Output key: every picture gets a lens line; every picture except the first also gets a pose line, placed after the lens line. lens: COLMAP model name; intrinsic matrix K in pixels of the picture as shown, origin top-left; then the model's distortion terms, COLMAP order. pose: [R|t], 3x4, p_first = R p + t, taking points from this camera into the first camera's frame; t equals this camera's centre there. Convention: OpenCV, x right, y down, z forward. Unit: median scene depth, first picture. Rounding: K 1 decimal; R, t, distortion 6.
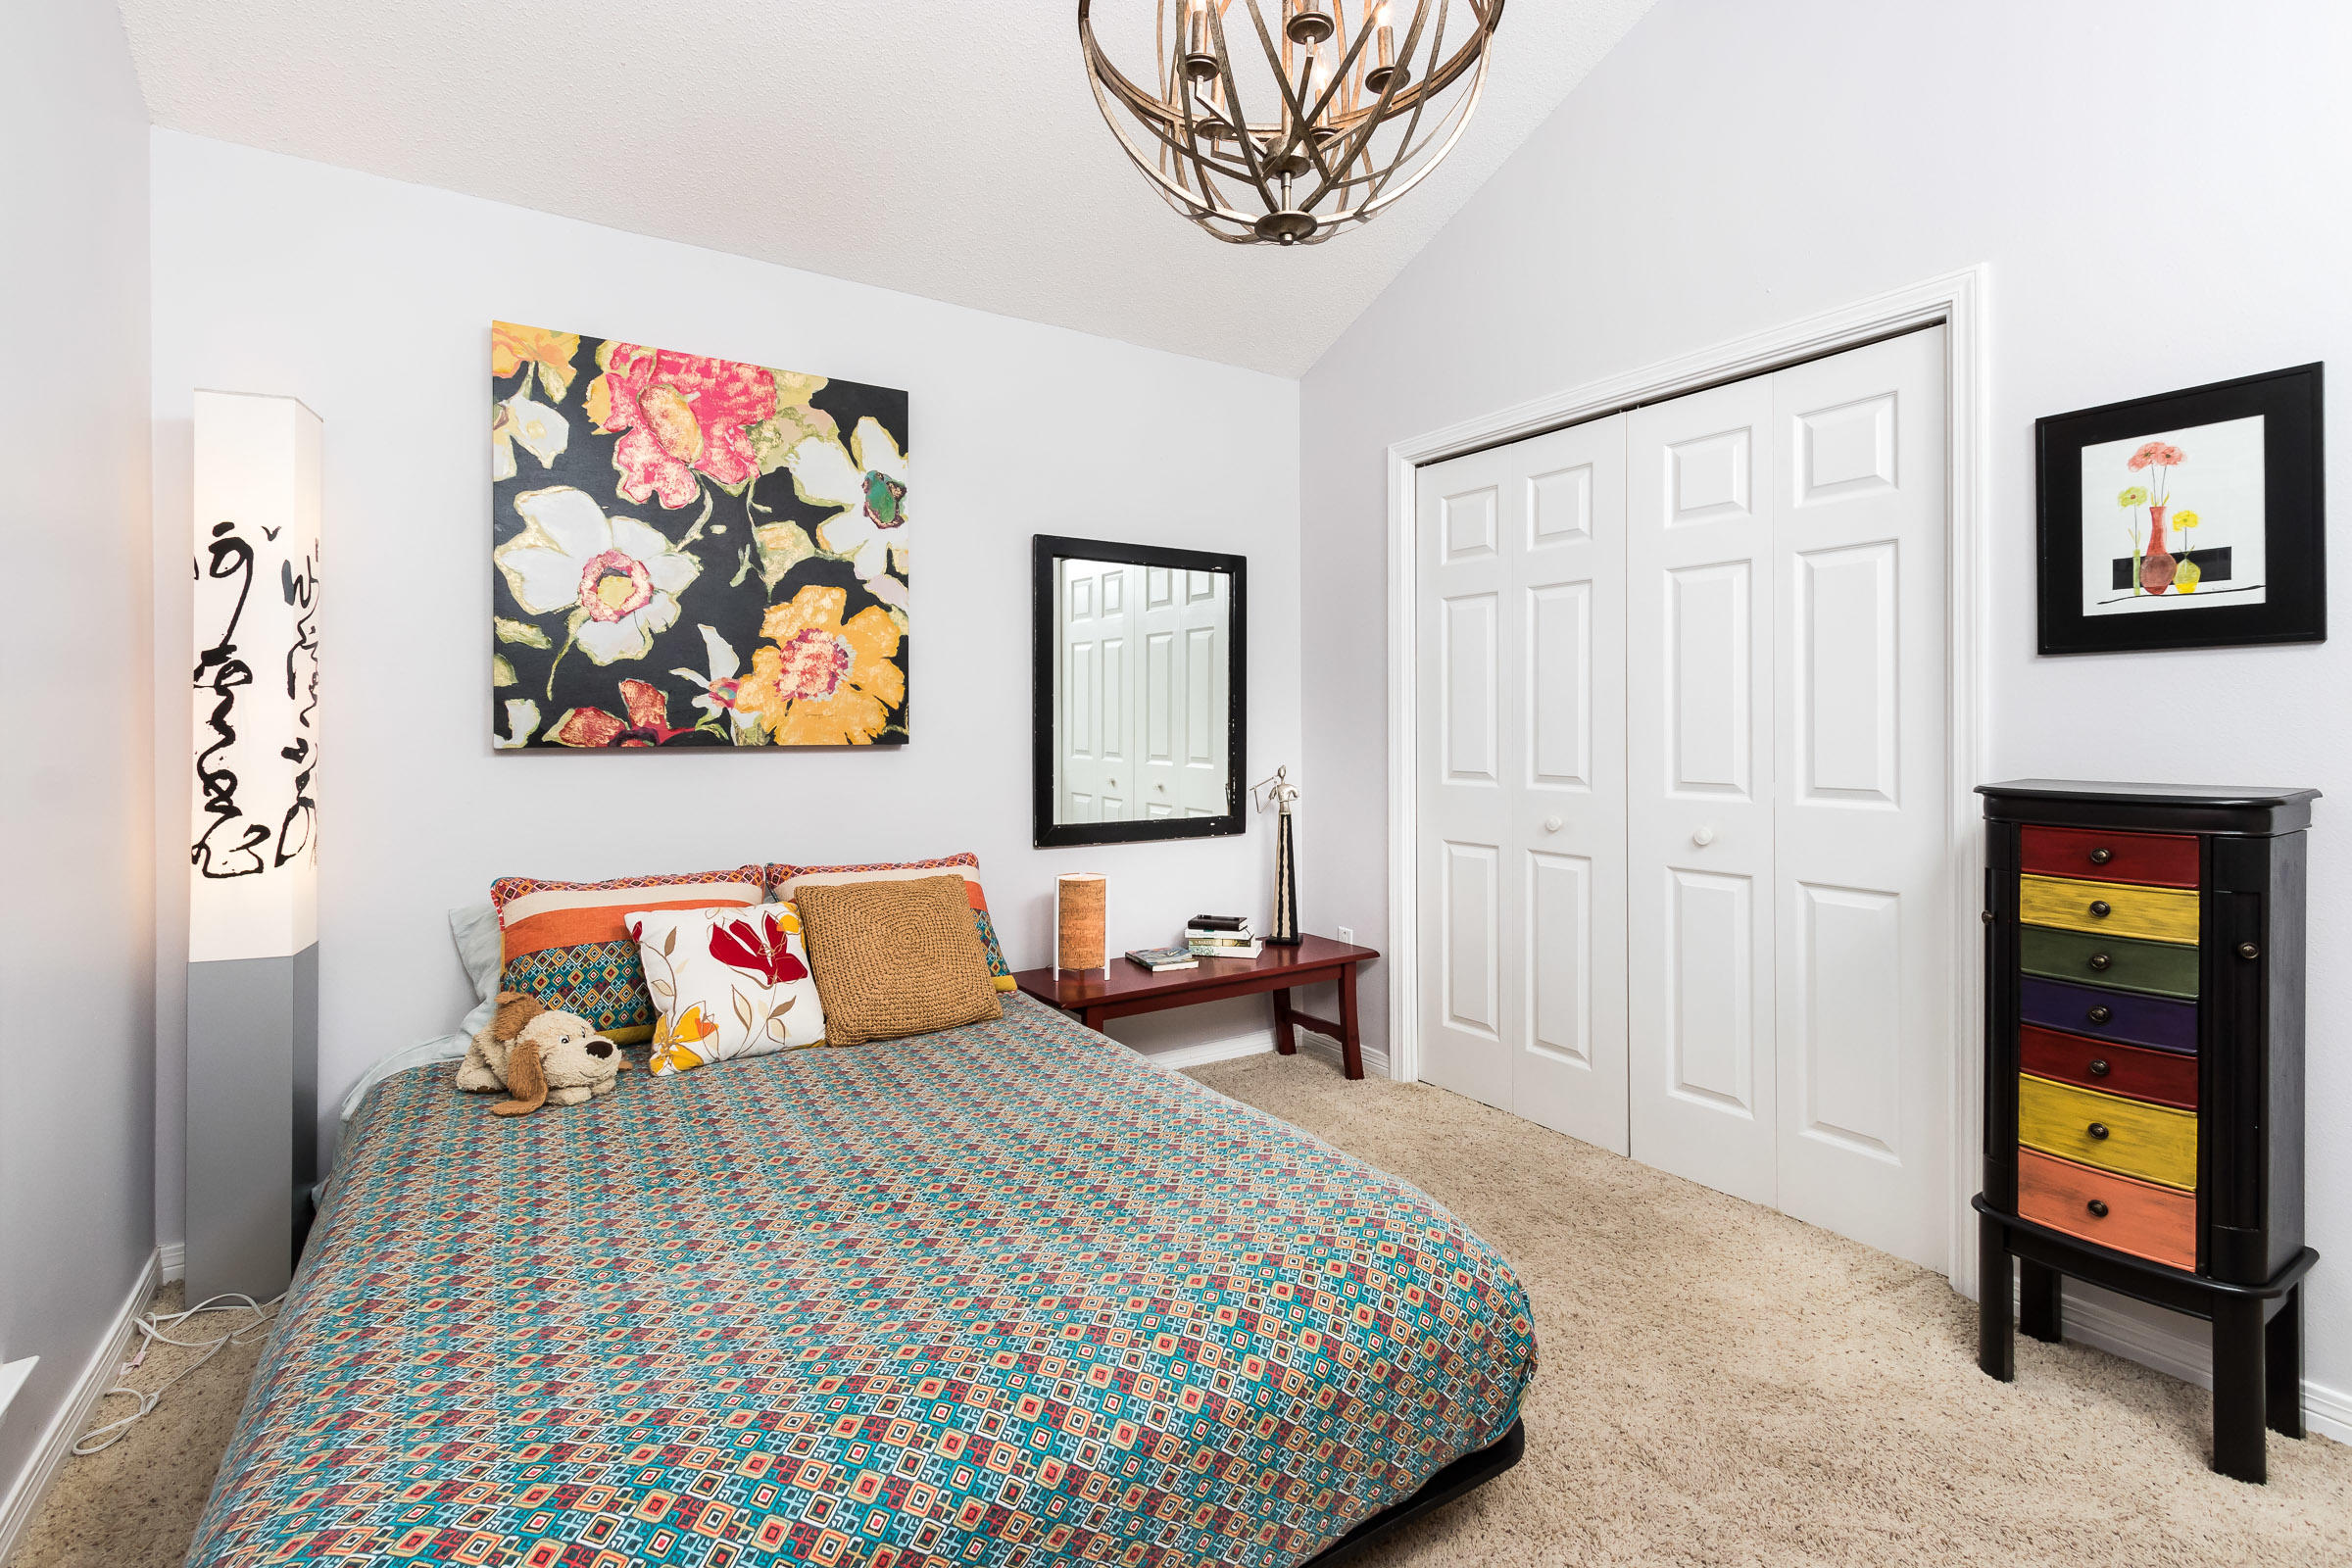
lens RADIAL K [[1081.7, 0, 1181.0], [0, 1081.7, 726.6], [0, 0, 1]] dist [0.003706, 0.000258]
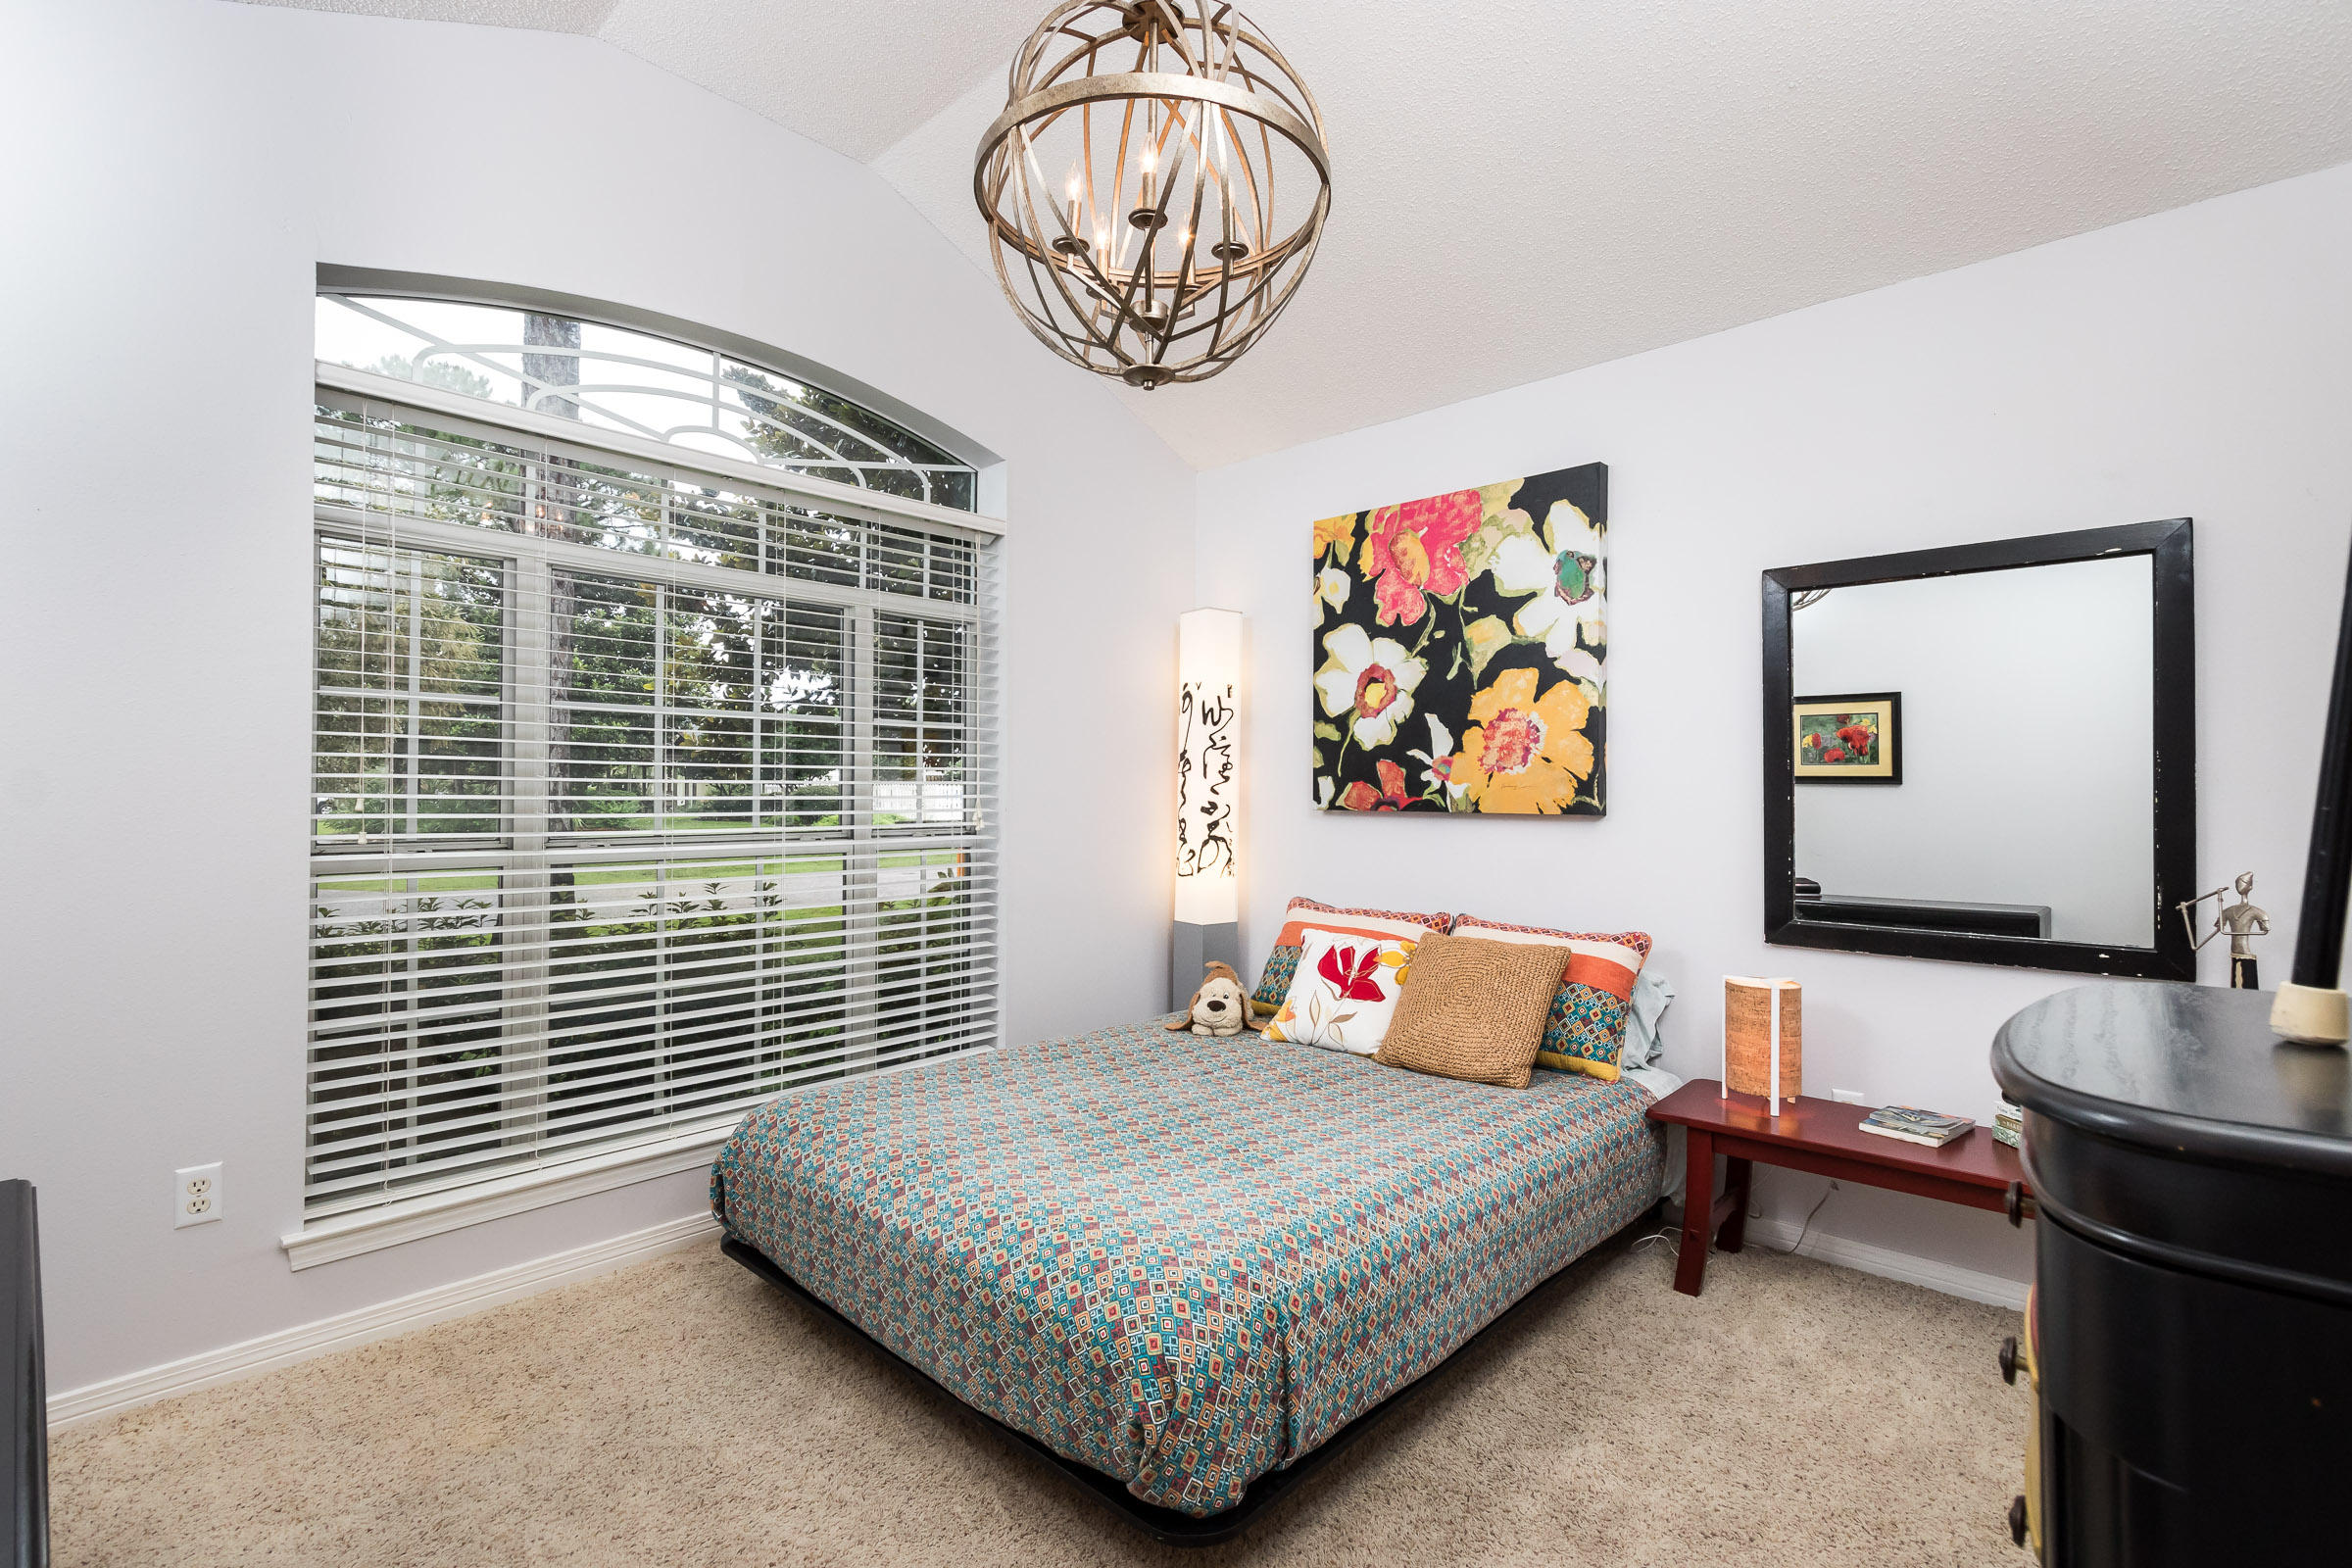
lens RADIAL K [[1112.4, 0, 1169.3], [0, 1112.4, 768.2], [0, 0, 1]] dist [0.001920, 0.000061]
pose [[0.219006, -0.019090, -0.975537, 0.731873], [-0.005852, 0.999765, -0.020878, -0.003517], [0.975706, 0.010281, 0.218843, 0.434130]]
